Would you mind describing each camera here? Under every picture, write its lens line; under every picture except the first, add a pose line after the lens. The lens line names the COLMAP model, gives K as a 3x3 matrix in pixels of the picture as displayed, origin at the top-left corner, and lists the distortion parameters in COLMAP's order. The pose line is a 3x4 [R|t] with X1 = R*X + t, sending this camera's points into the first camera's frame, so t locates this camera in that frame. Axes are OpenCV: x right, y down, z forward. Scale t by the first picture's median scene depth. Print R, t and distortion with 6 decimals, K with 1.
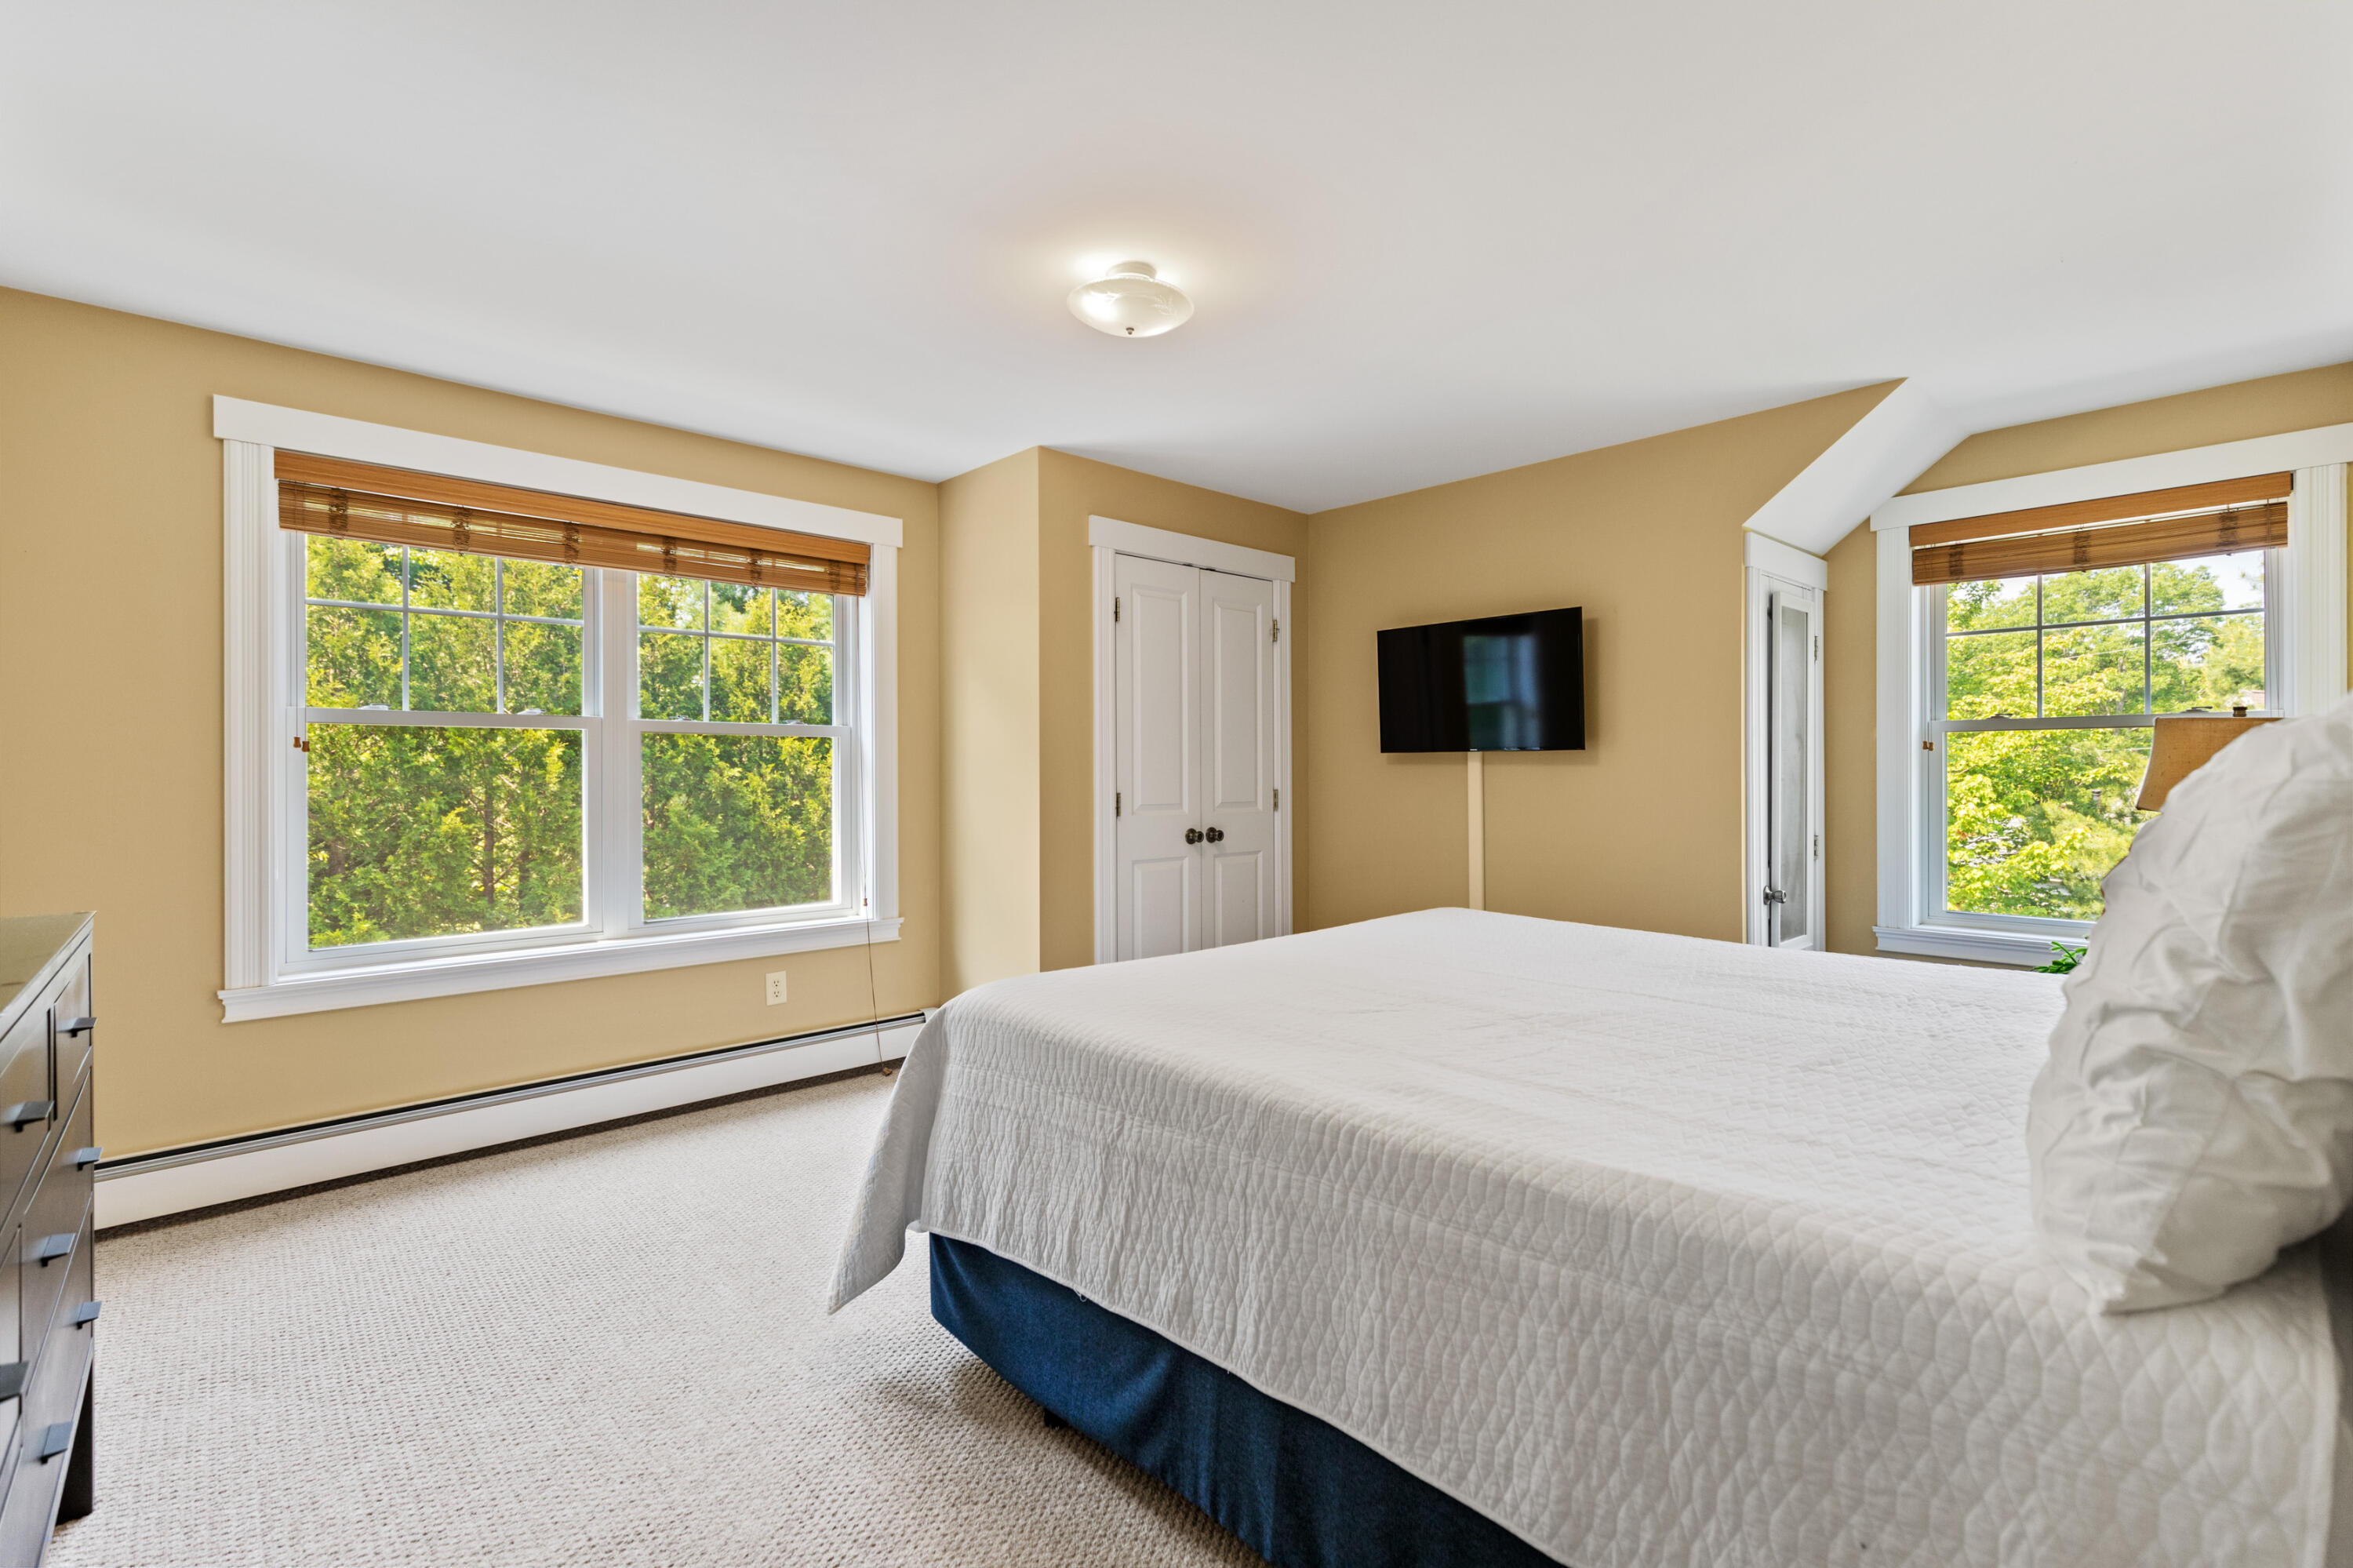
lens RADIAL K [[1060.6, 0, 1177.3], [0, 1060.6, 775.2], [0, 0, 1]] dist [0.010847, -0.001246]
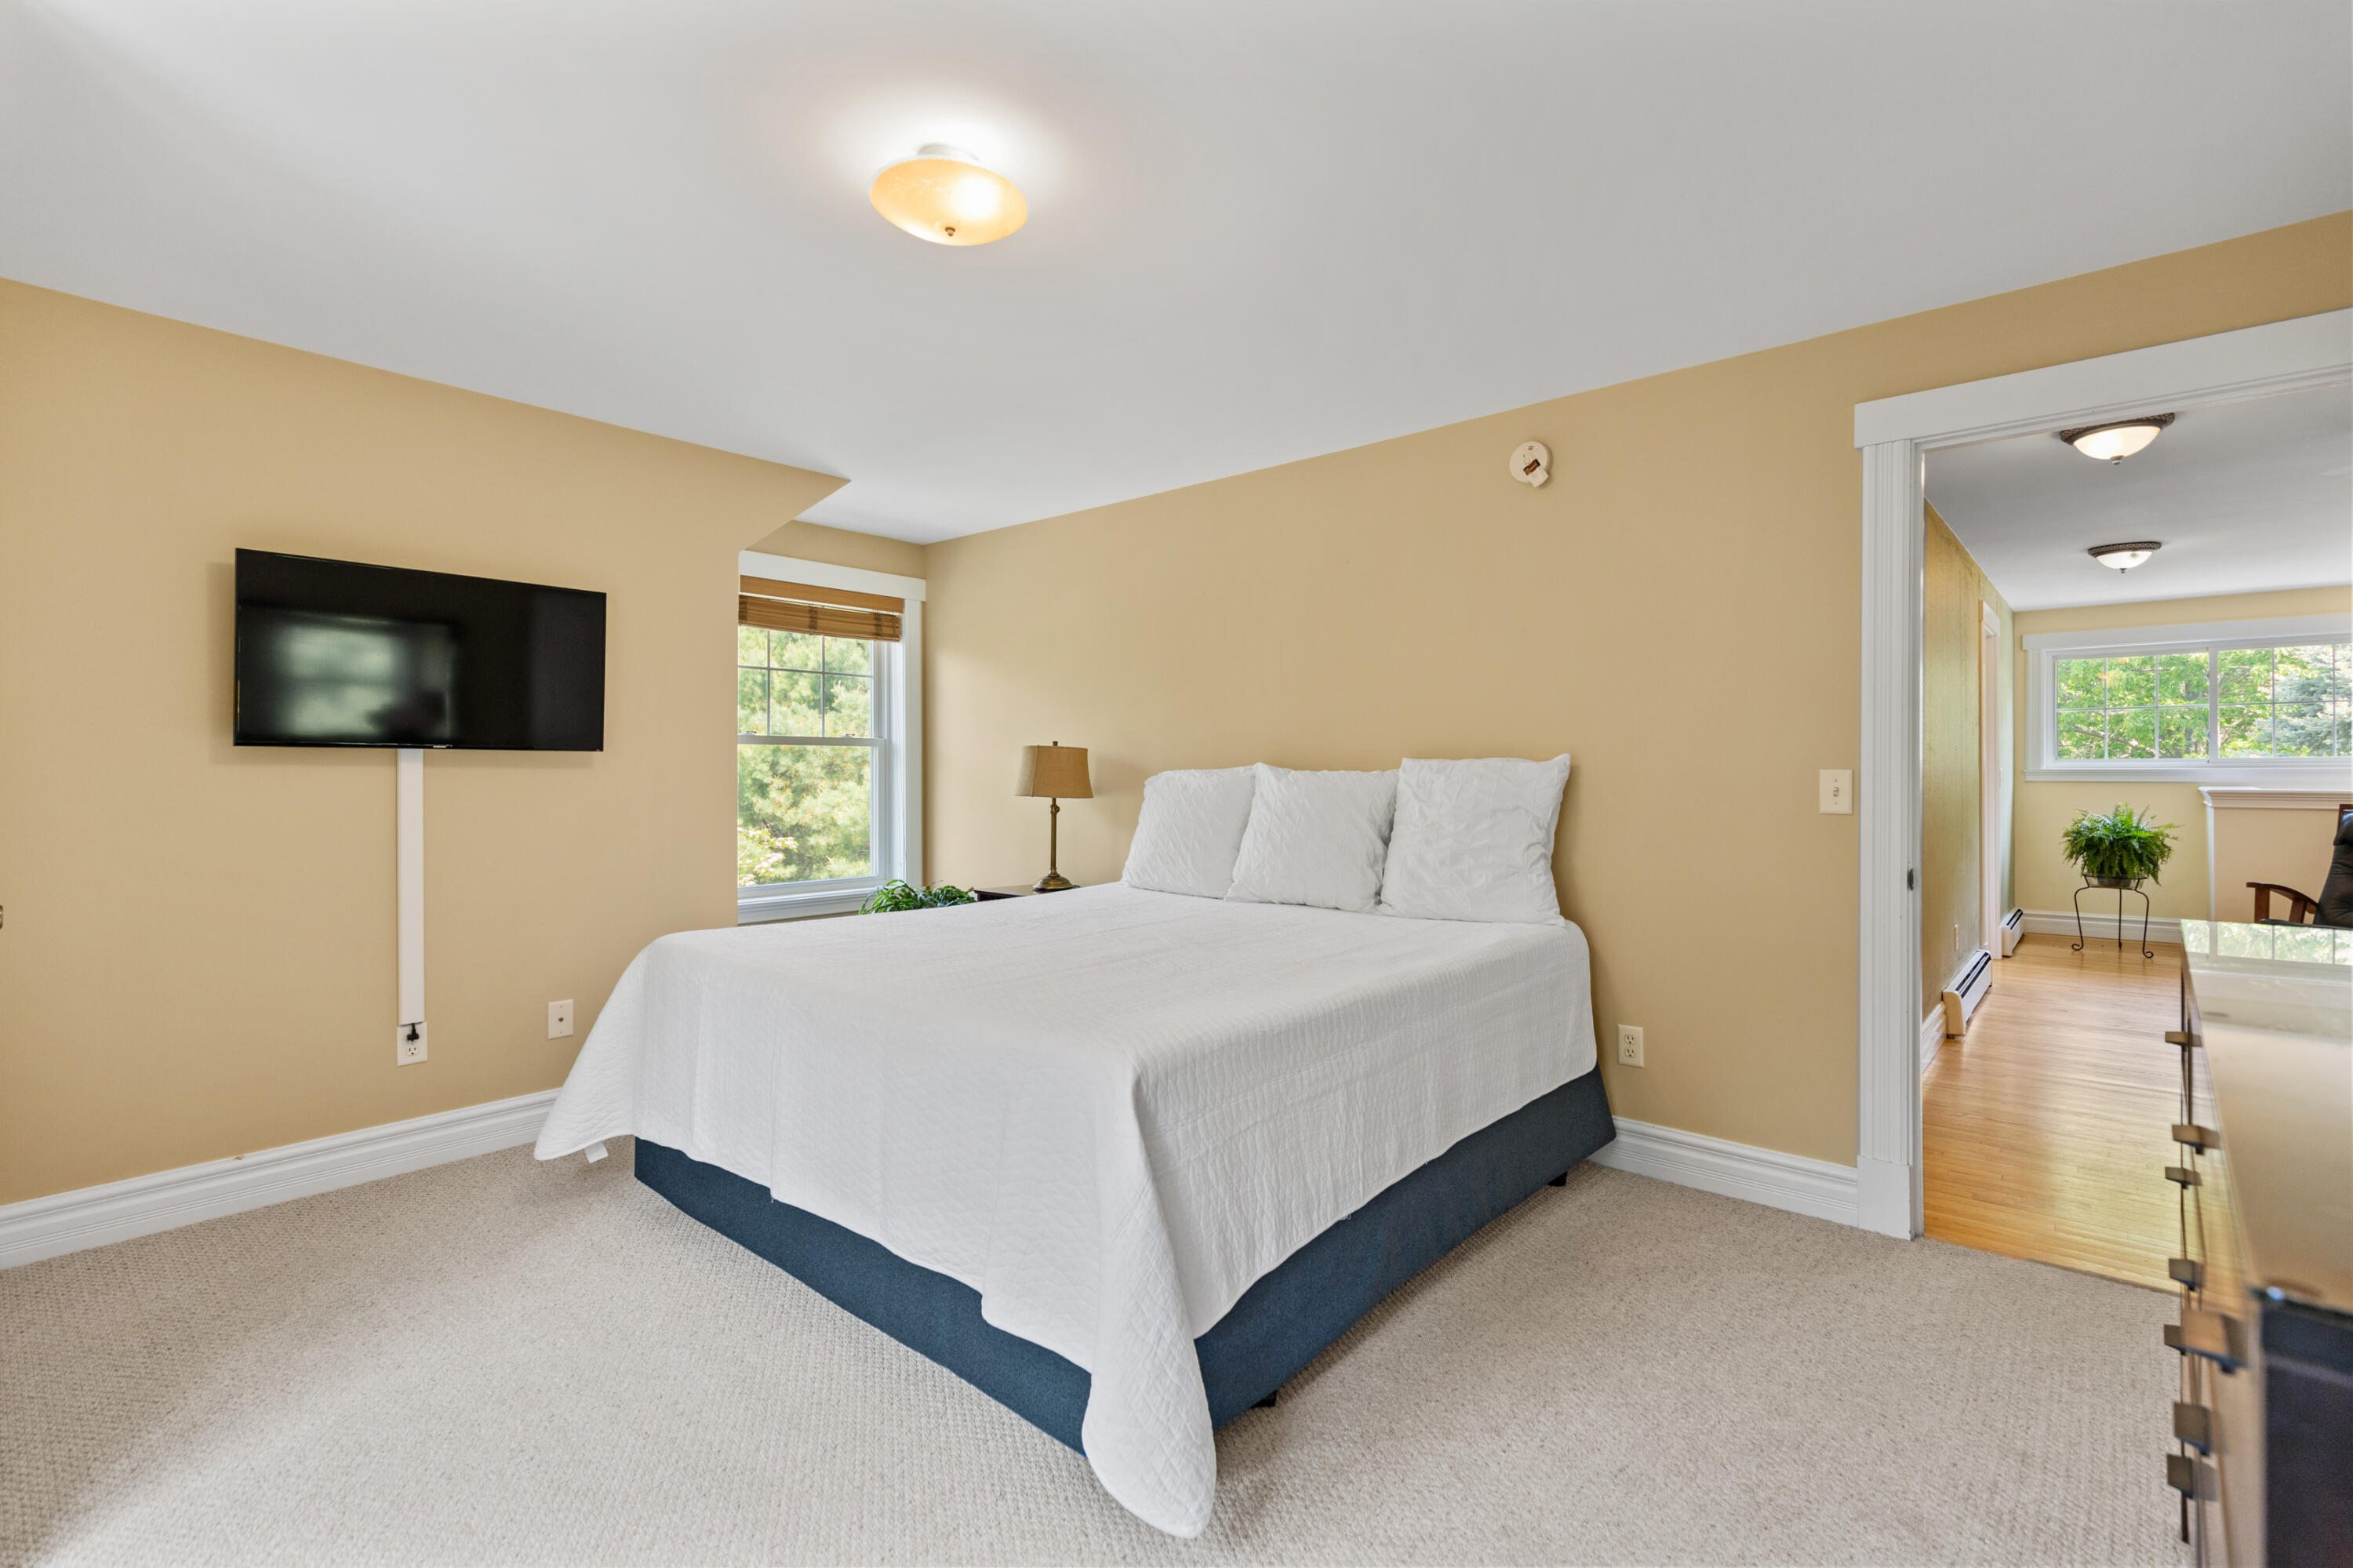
lens RADIAL K [[1060.6, 0, 1222.4], [0, 1060.6, 779.2], [0, 0, 1]] dist [0.010847, -0.001246]
pose [[-0.134884, -0.002499, 0.990858, -1.178678], [0.003267, 0.999990, 0.002966, -0.002804], [-0.990856, 0.003638, -0.134875, 1.225490]]
